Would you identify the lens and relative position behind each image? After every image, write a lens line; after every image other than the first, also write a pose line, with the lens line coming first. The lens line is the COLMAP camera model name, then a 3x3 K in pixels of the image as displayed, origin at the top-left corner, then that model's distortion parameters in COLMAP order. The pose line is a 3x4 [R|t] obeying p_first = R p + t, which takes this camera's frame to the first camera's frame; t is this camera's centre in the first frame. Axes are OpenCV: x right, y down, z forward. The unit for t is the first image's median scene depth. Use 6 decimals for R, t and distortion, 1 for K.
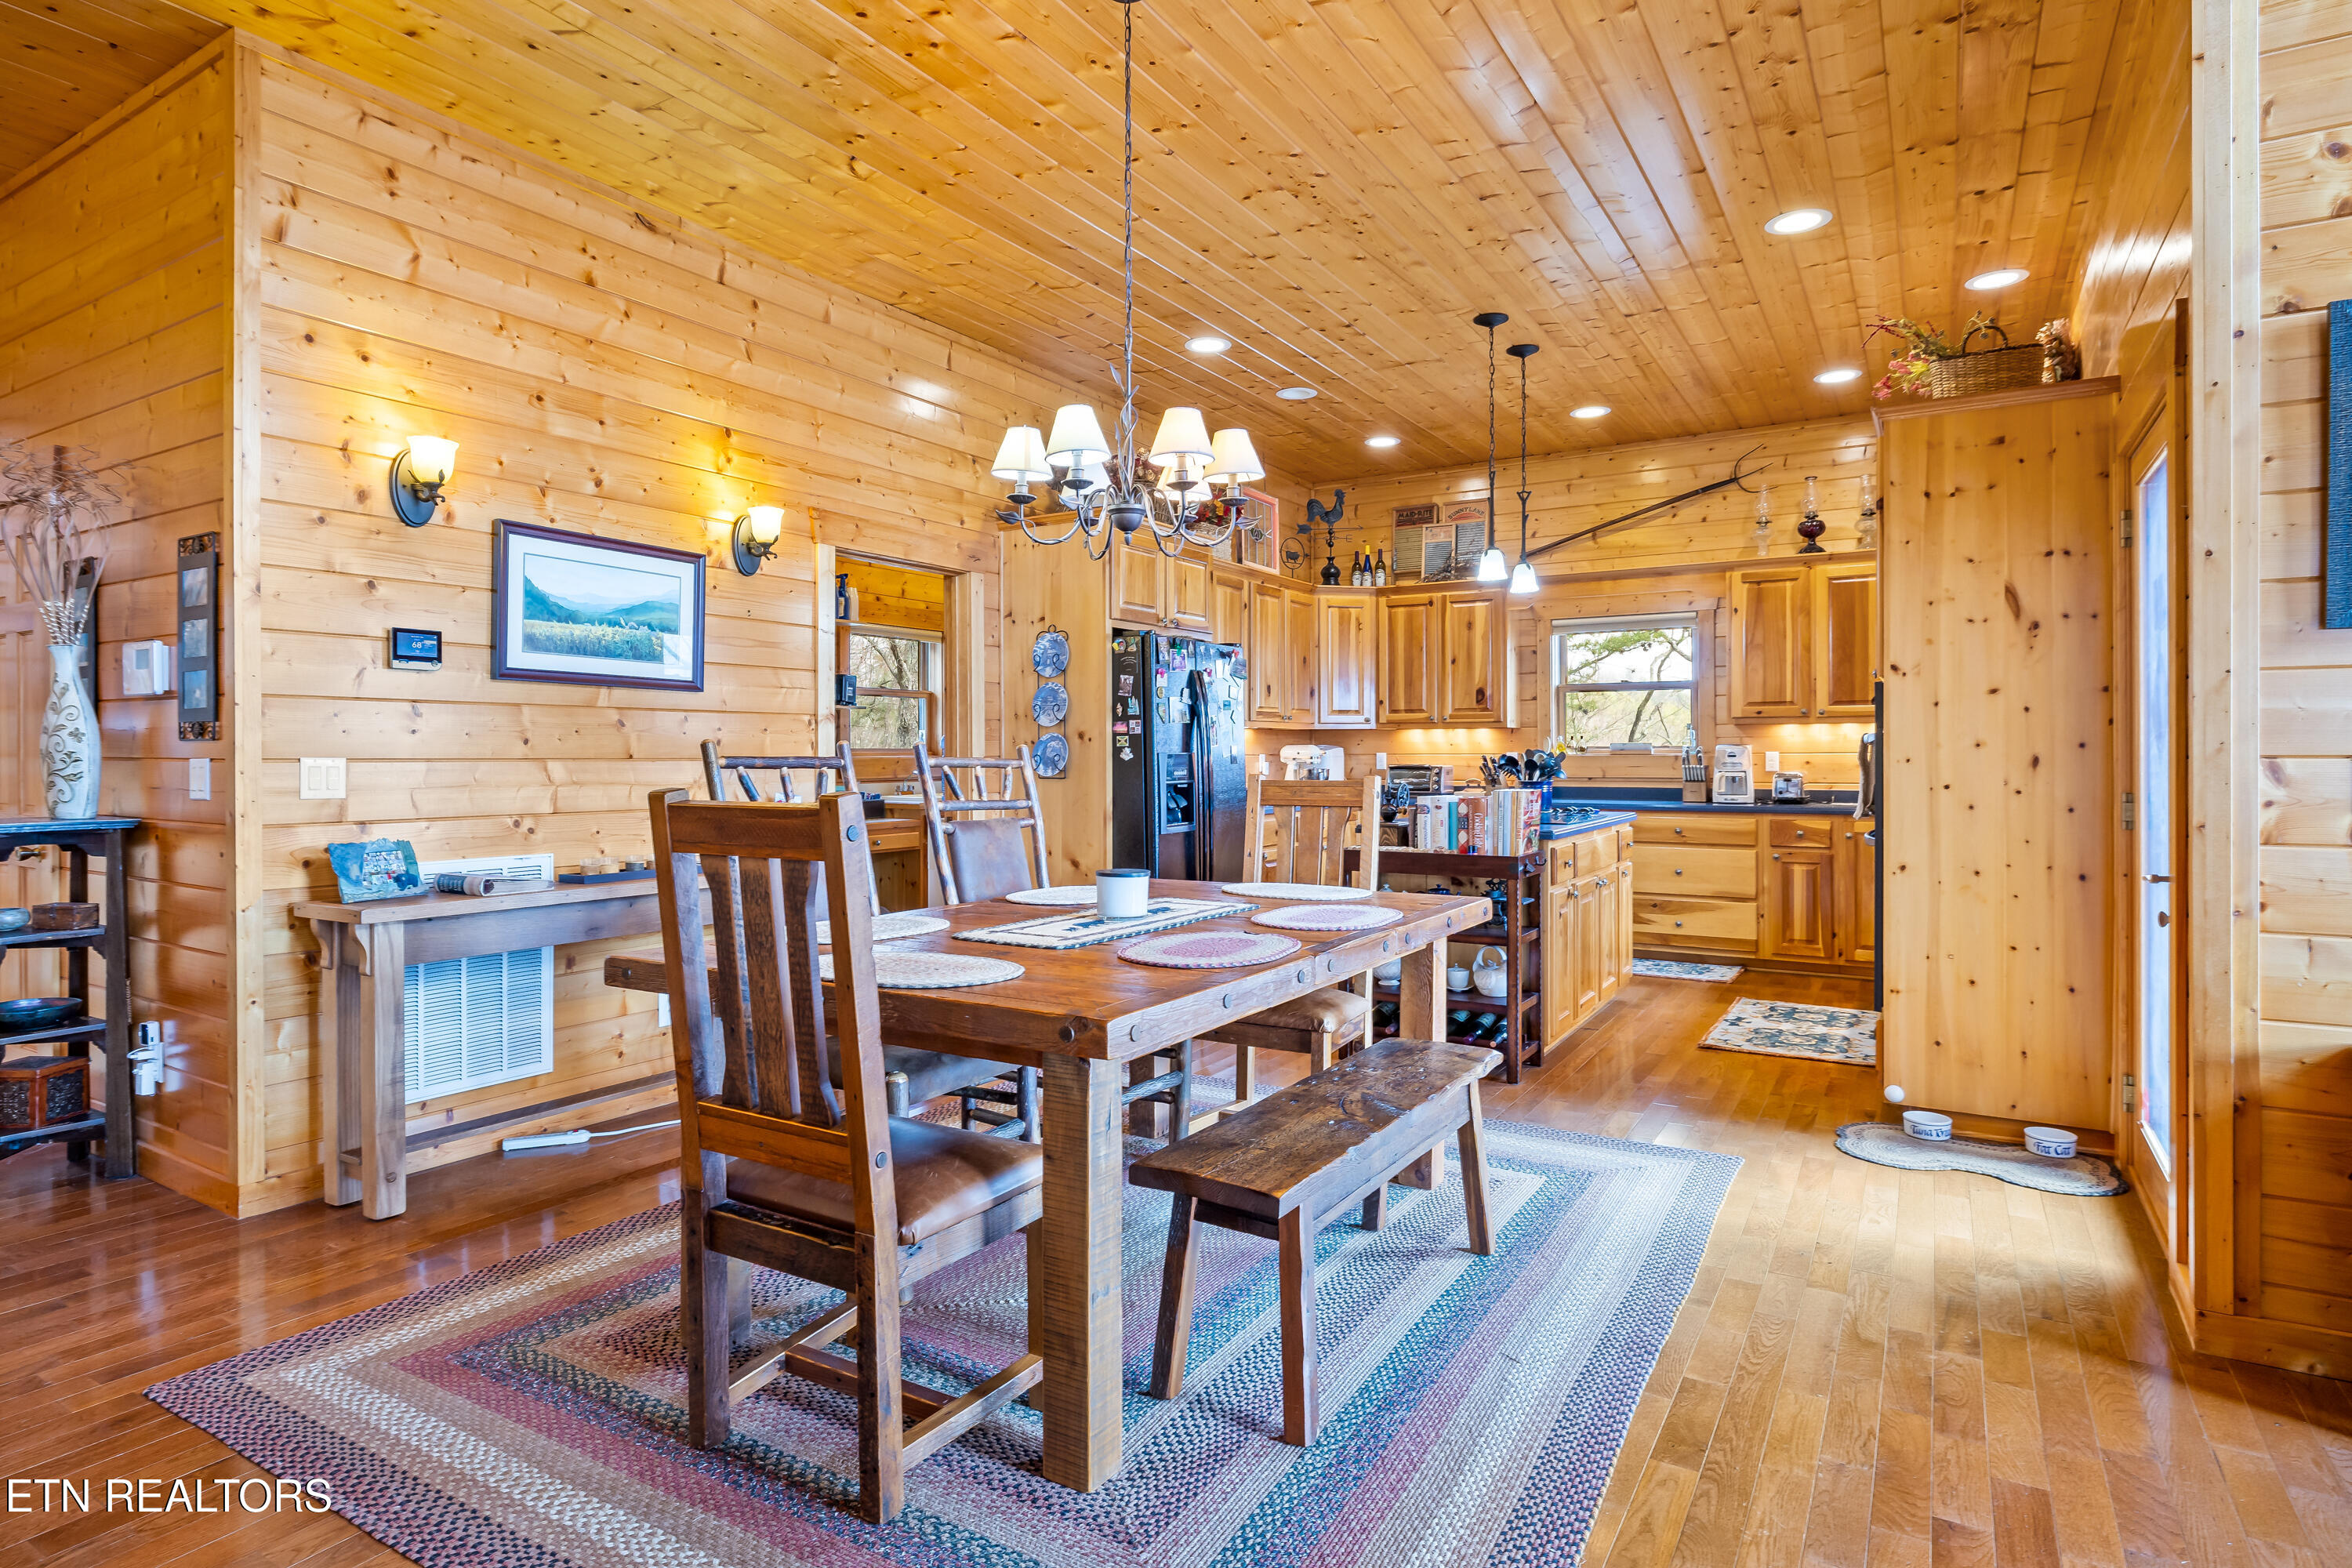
lens RADIAL K [[1255.0, 0, 1156.9], [0, 1255.0, 759.3], [0, 0, 1]] dist [-0.001774, -0.000297]
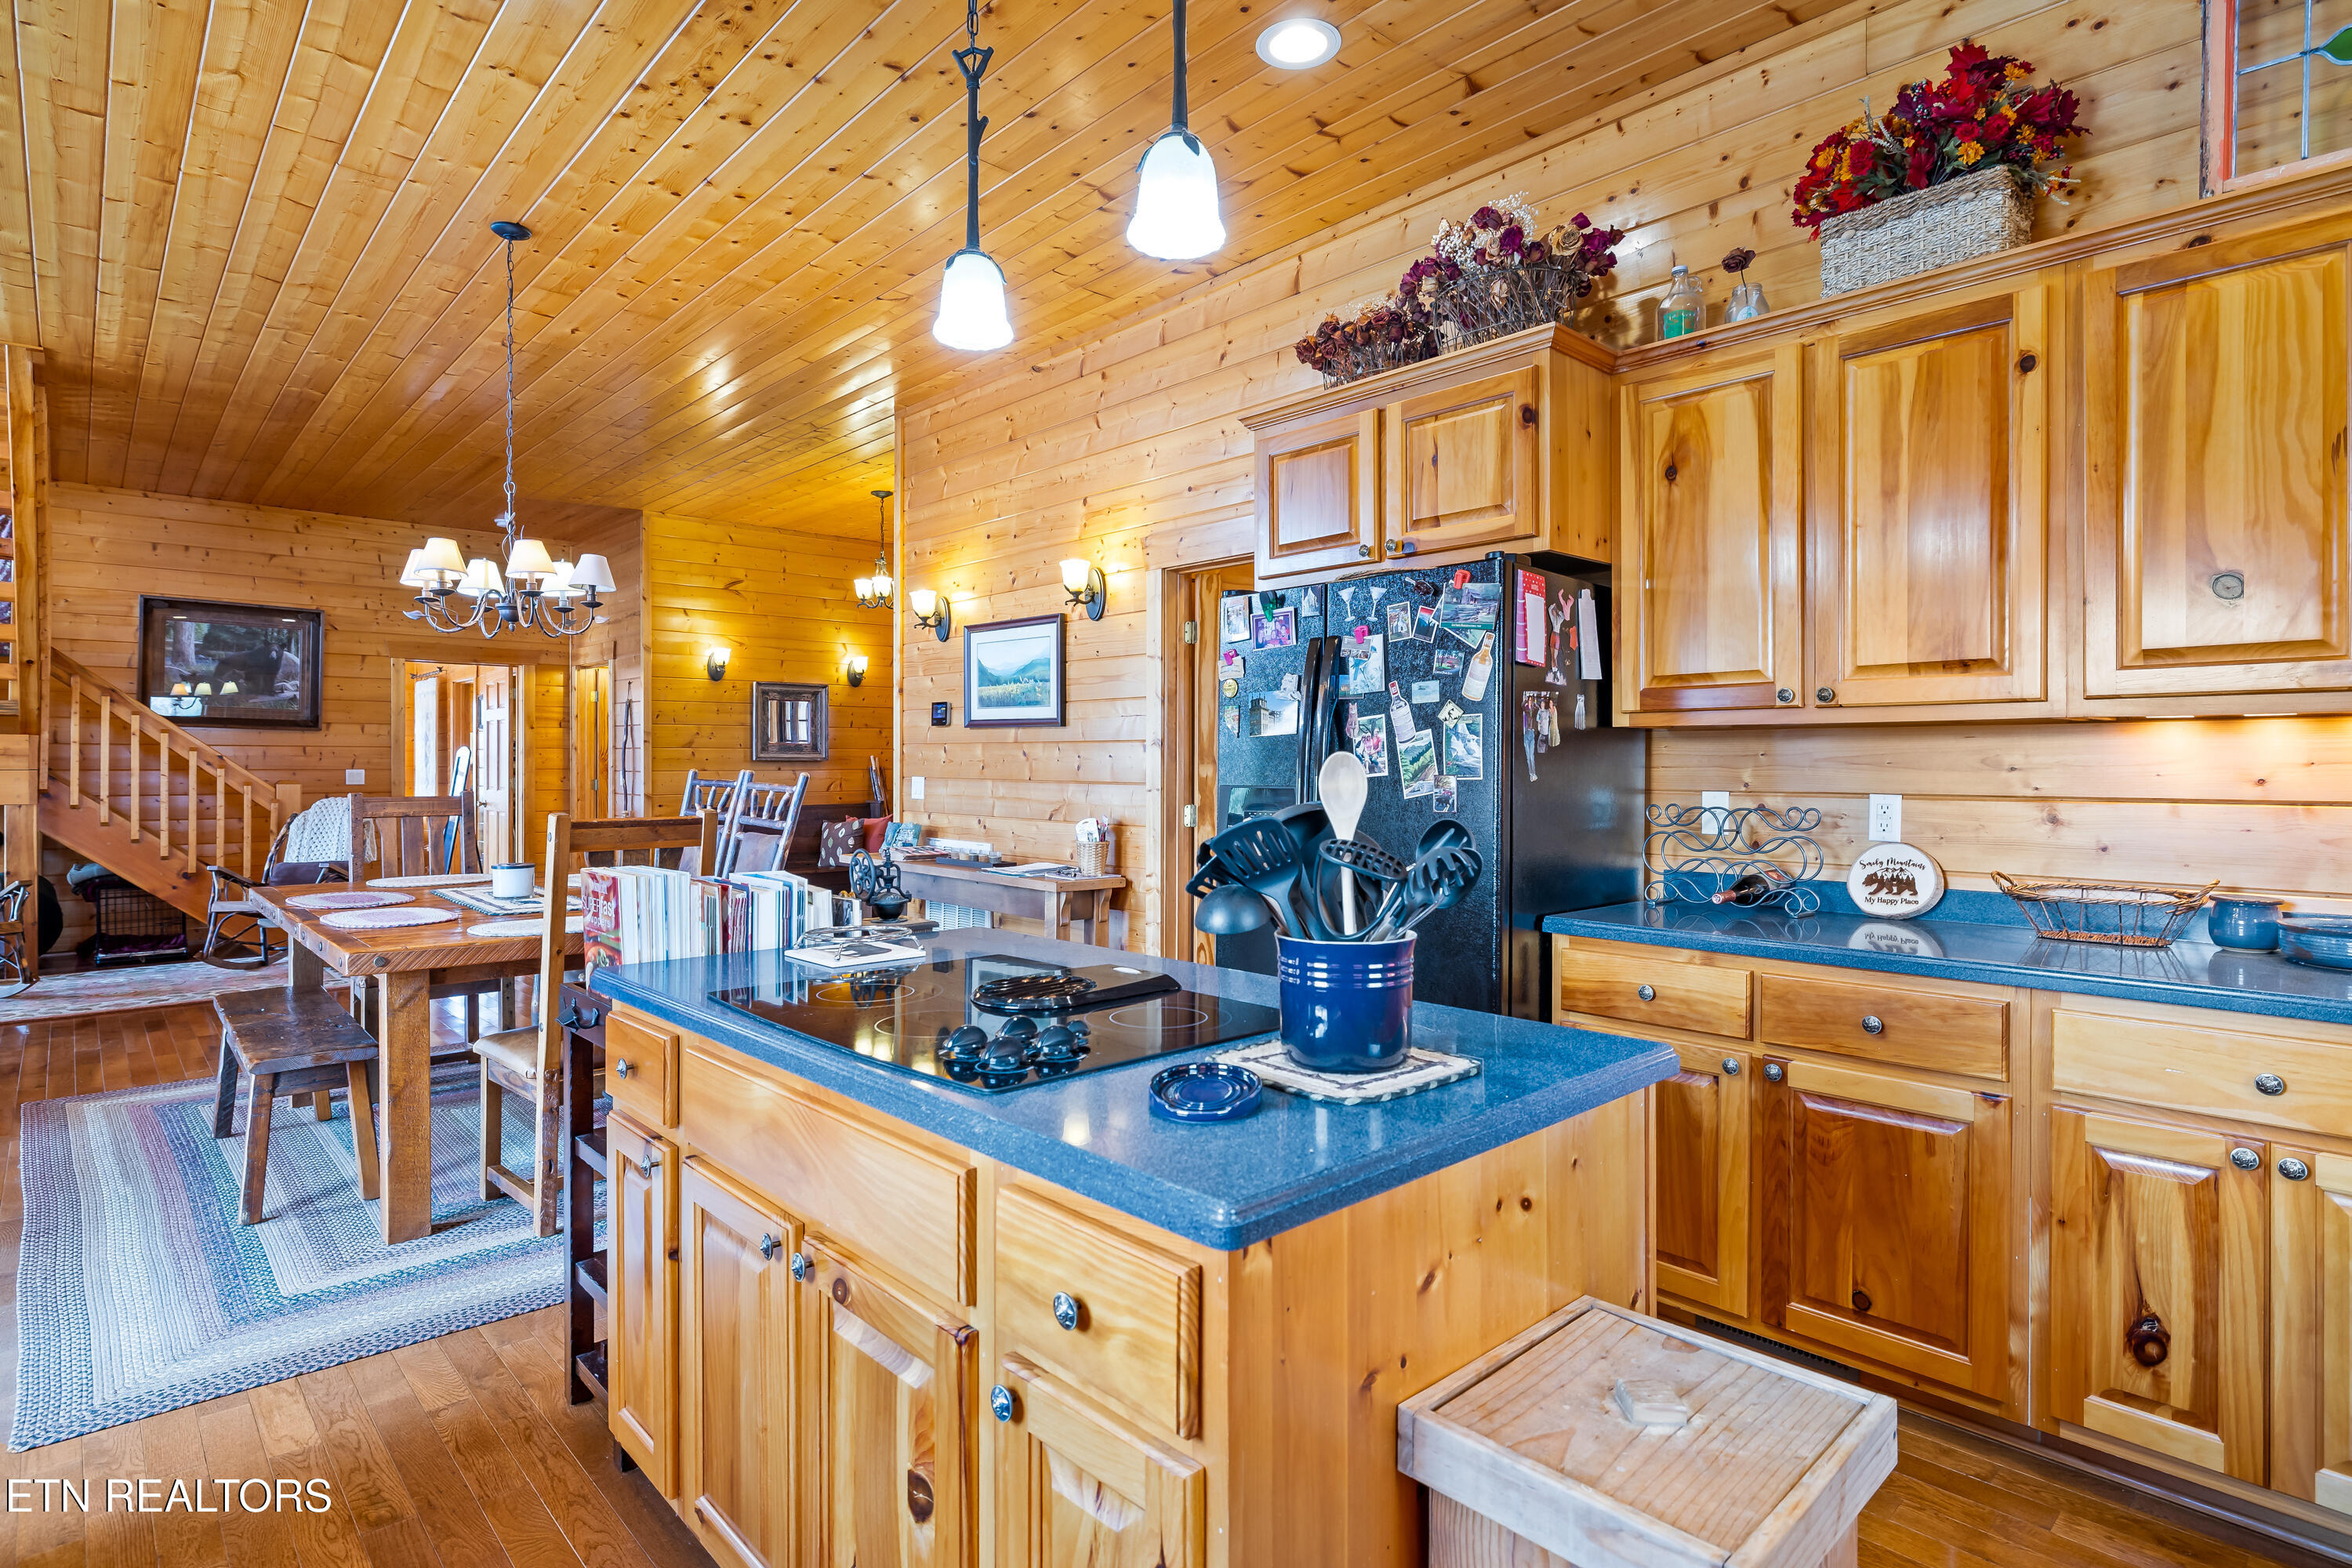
lens RADIAL K [[1191.7, 0, 1166.3], [0, 1191.7, 771.9], [0, 0, 1]] dist [-0.015597, 0.001464]
pose [[-0.265757, 0.008990, -0.963998, 0.588201], [-0.003923, 0.999938, 0.010407, -0.018081], [0.964032, 0.006547, -0.265705, 1.144252]]
